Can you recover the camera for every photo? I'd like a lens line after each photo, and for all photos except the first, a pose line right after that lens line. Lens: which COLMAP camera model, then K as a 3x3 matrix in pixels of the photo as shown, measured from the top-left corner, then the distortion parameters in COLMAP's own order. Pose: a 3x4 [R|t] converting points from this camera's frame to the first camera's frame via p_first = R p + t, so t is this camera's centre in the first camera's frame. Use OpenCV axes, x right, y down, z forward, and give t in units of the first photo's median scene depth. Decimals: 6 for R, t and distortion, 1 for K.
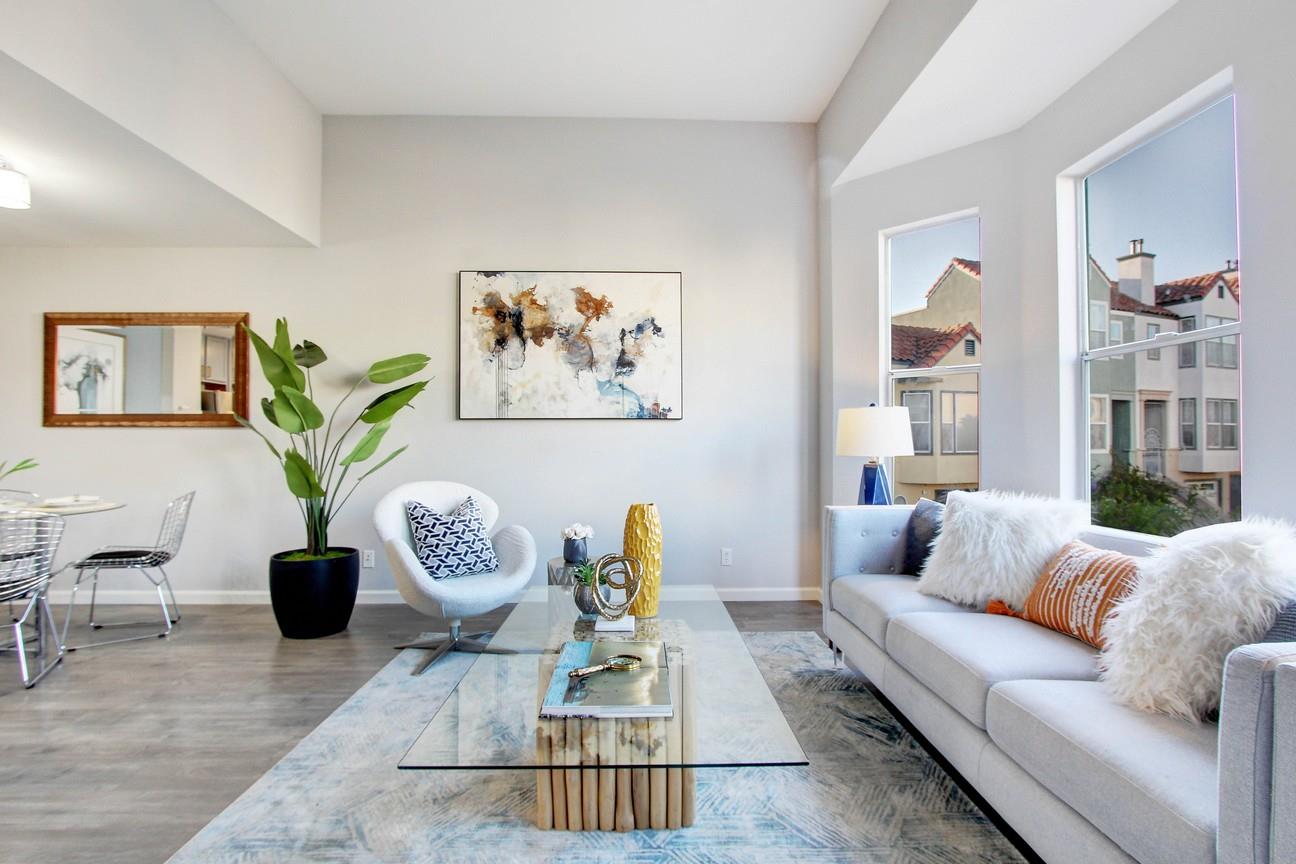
lens RADIAL K [[613.9, 0, 651.7], [0, 613.9, 432.0], [0, 0, 1]] dist [-0.018854, 0.000152]
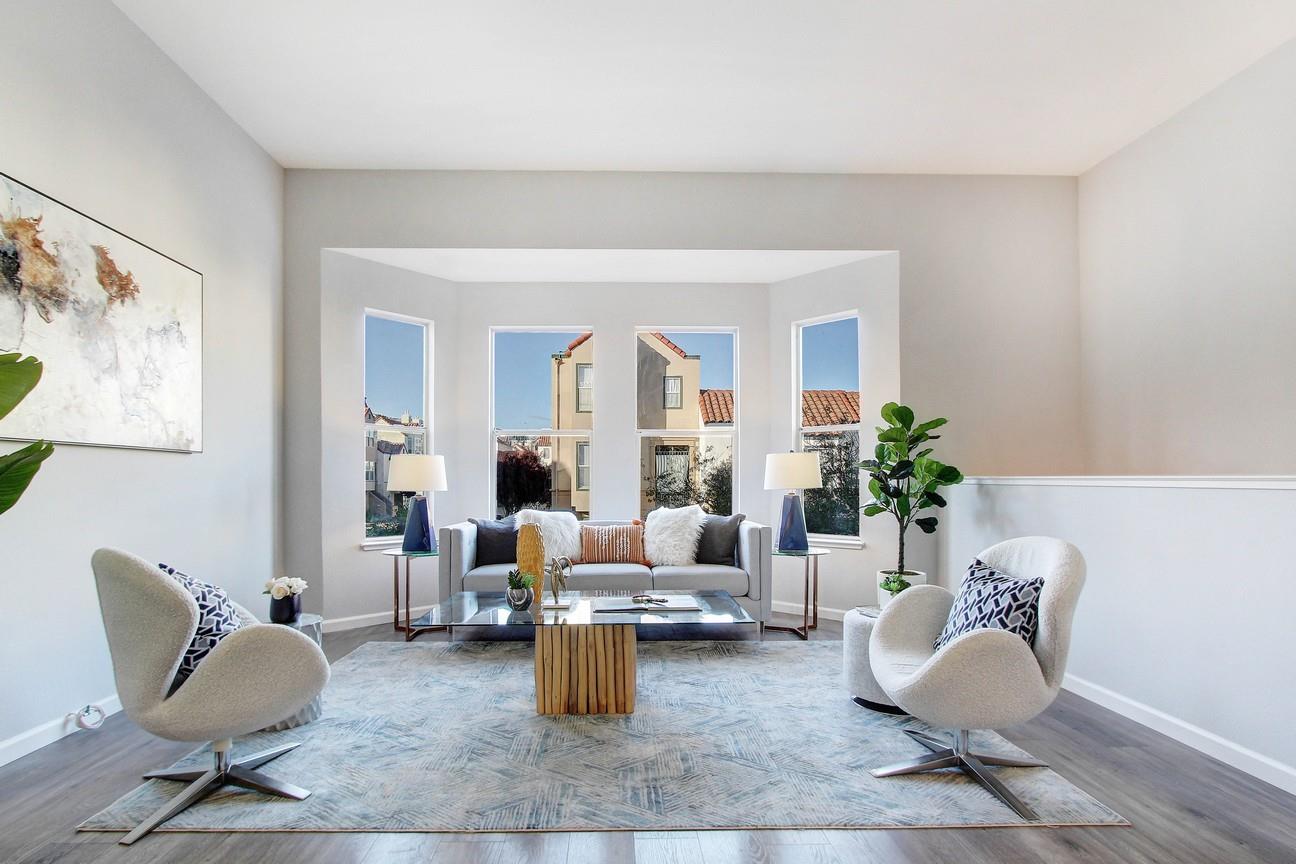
lens RADIAL K [[613.9, 0, 610.4], [0, 613.9, 491.0], [0, 0, 1]] dist [-0.018854, 0.000152]
pose [[0.038042, -0.012593, 0.999197, -0.755445], [-0.012429, 0.999837, 0.013074, 0.012685], [-0.999199, -0.012916, 0.037879, 0.420431]]
